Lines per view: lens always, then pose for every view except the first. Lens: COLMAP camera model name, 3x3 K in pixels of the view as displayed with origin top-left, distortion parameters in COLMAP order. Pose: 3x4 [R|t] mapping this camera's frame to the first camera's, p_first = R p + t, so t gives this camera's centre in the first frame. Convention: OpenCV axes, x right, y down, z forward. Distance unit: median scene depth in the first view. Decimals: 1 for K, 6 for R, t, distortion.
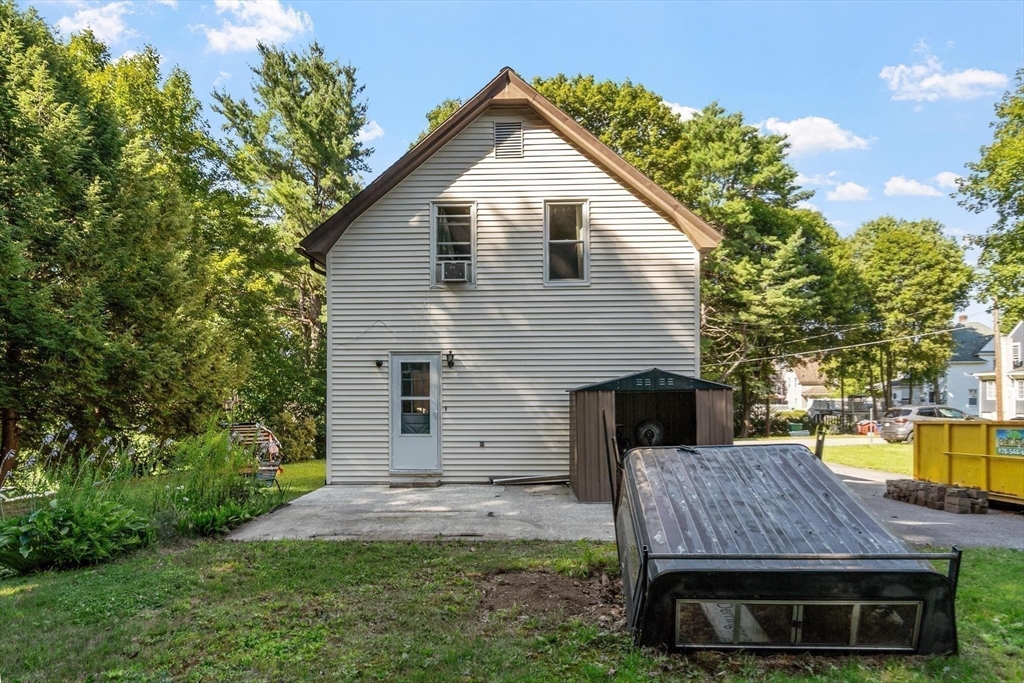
lens RADIAL K [[626.3, 0, 511.2], [0, 626.3, 320.1], [0, 0, 1]] dist [0.005760, 0.000587]
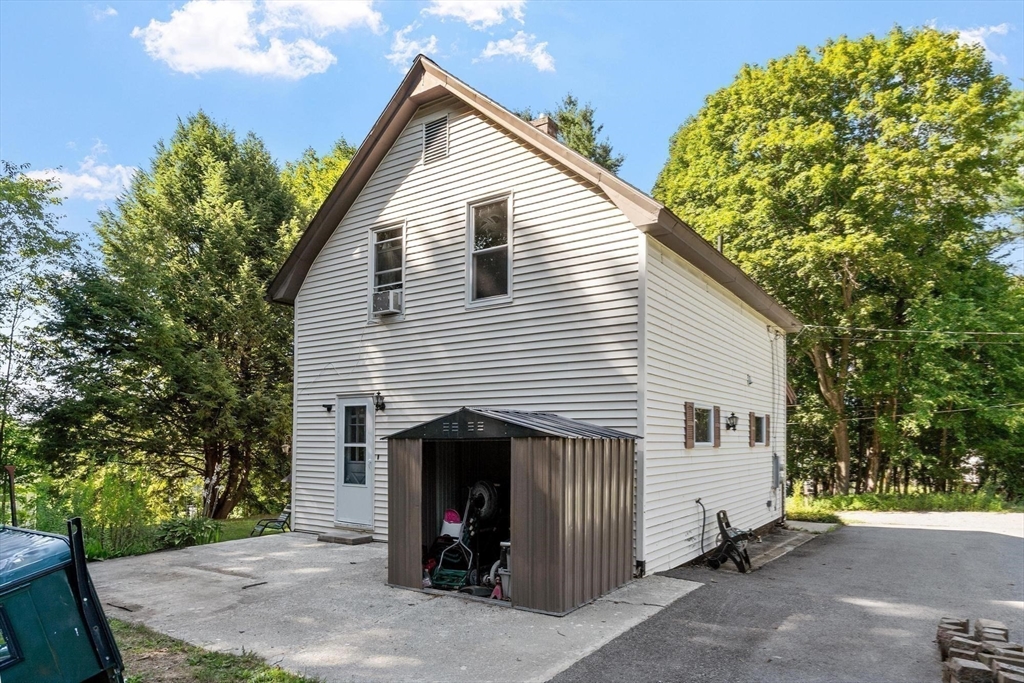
lens RADIAL K [[620.7, 0, 508.9], [0, 620.7, 366.8], [0, 0, 1]] dist [0.006797, 0.000842]
pose [[0.845873, -0.054584, -0.530583, 0.519361], [0.055503, 0.998357, -0.014221, 0.035445], [0.530488, -0.017420, 0.847513, 0.346770]]
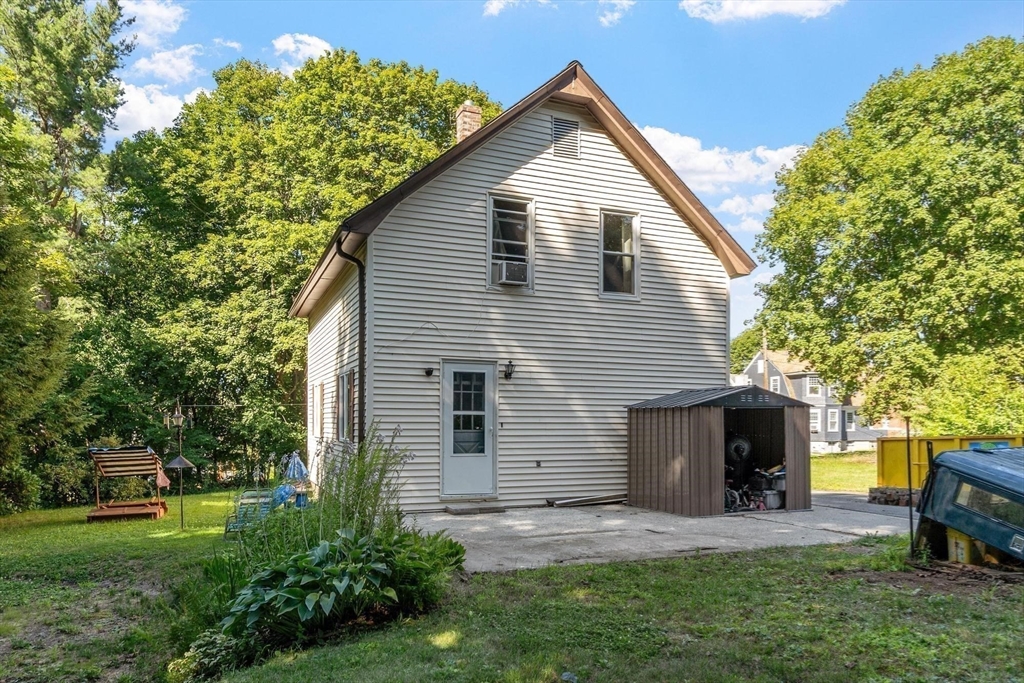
lens RADIAL K [[691.5, 0, 512.0], [0, 691.5, 341.5], [0, 0, 1]] dist [-0.002367, 0.001598]
pose [[0.912000, 0.056660, 0.406259, -0.491244], [-0.056743, 0.998318, -0.011852, 0.032412], [-0.406248, -0.012243, 0.913681, 0.090421]]
